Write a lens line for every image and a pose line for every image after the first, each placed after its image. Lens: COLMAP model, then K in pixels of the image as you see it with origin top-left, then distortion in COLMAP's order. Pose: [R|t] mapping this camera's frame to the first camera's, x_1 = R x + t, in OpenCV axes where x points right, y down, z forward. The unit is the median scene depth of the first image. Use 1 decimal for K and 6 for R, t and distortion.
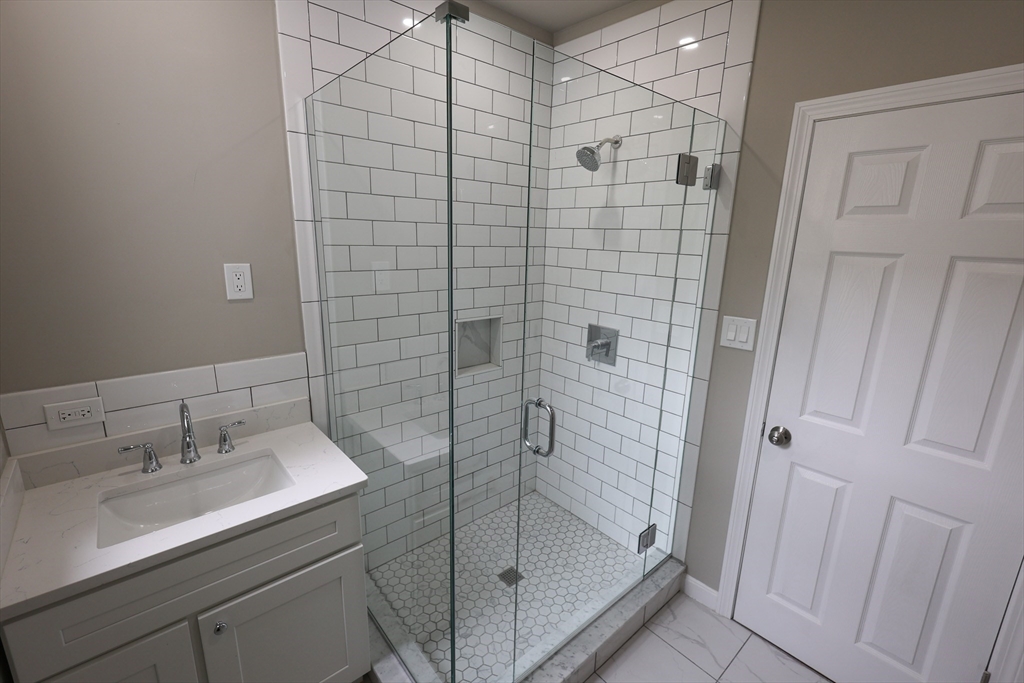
lens RADIAL K [[442.7, 0, 516.9], [0, 442.7, 340.2], [0, 0, 1]] dist [0.001969, -0.000028]
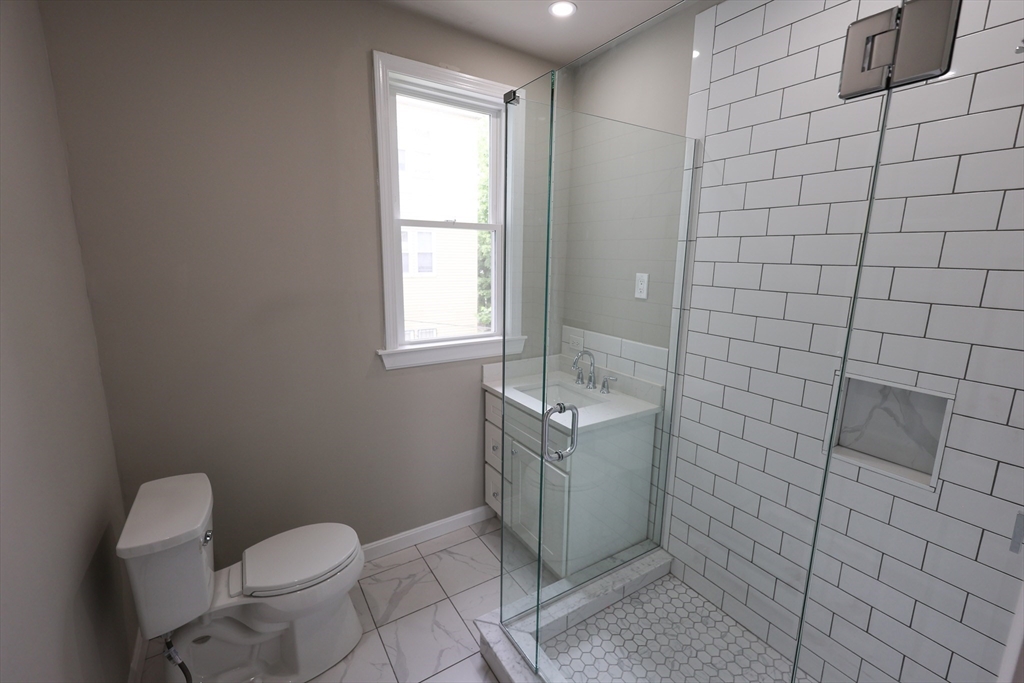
lens RADIAL K [[442.7, 0, 516.9], [0, 442.7, 340.2], [0, 0, 1]] dist [0.001969, -0.000028]
pose [[-0.149982, 0.163322, -0.975106, 0.773061], [-0.241754, 0.950265, 0.196346, -0.136903], [0.958676, 0.265185, -0.103039, 0.743406]]
